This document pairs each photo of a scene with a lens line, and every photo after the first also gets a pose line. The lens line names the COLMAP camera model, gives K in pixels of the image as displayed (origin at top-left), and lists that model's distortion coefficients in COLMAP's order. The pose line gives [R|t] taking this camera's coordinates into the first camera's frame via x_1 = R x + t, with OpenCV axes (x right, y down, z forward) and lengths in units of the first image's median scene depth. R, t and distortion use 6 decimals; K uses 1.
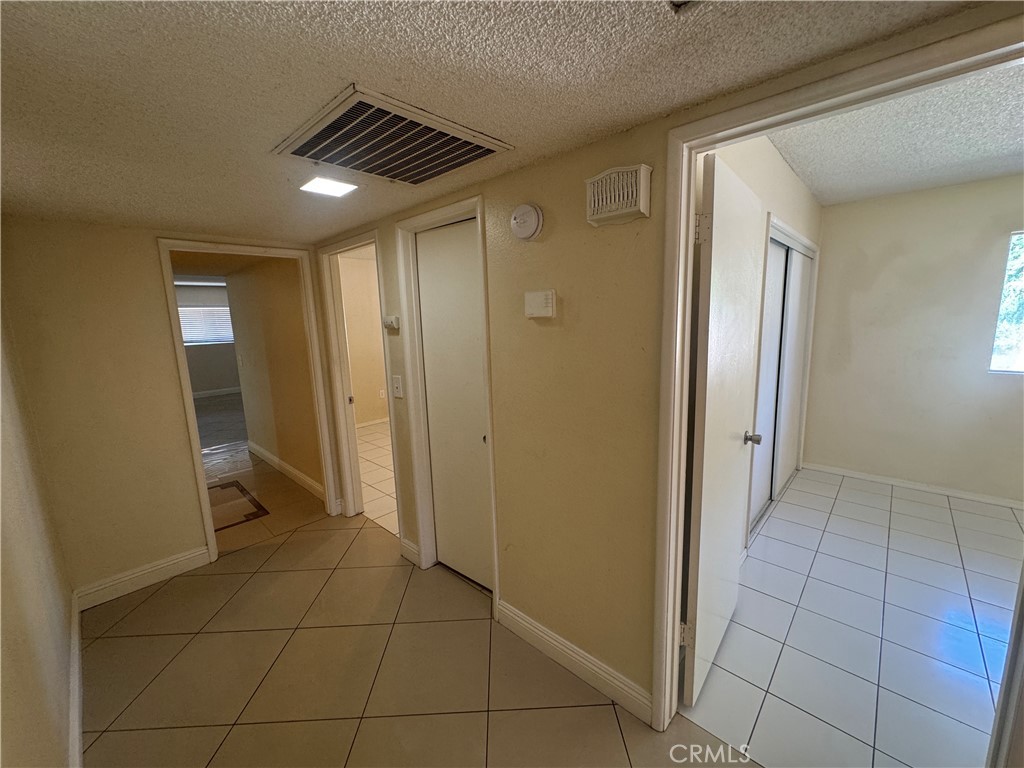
lens RADIAL K [[407.4, 0, 510.8], [0, 407.4, 383.4], [0, 0, 1]] dist [-0.000677, 0.000753]
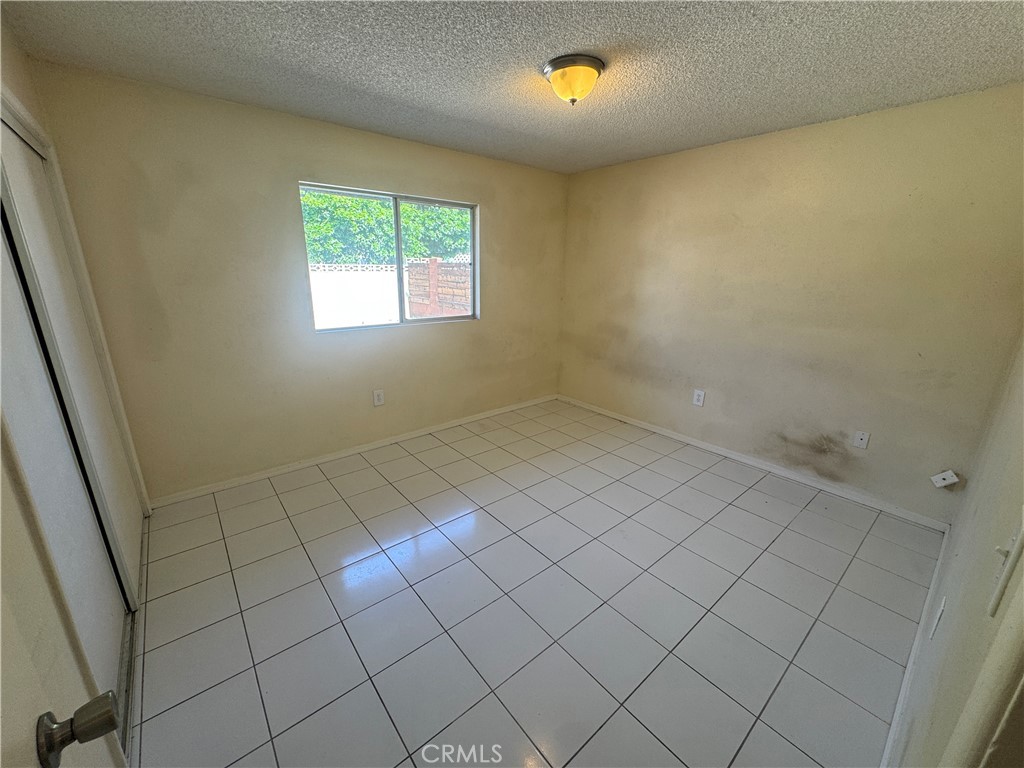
lens RADIAL K [[407.4, 0, 506.8], [0, 407.4, 379.8], [0, 0, 1]] dist [-0.000677, 0.000753]
pose [[0.121362, -0.239475, 0.963288, 0.235032], [0.149685, 0.963778, 0.220739, -0.055920], [-0.981257, 0.117400, 0.152812, 0.364891]]
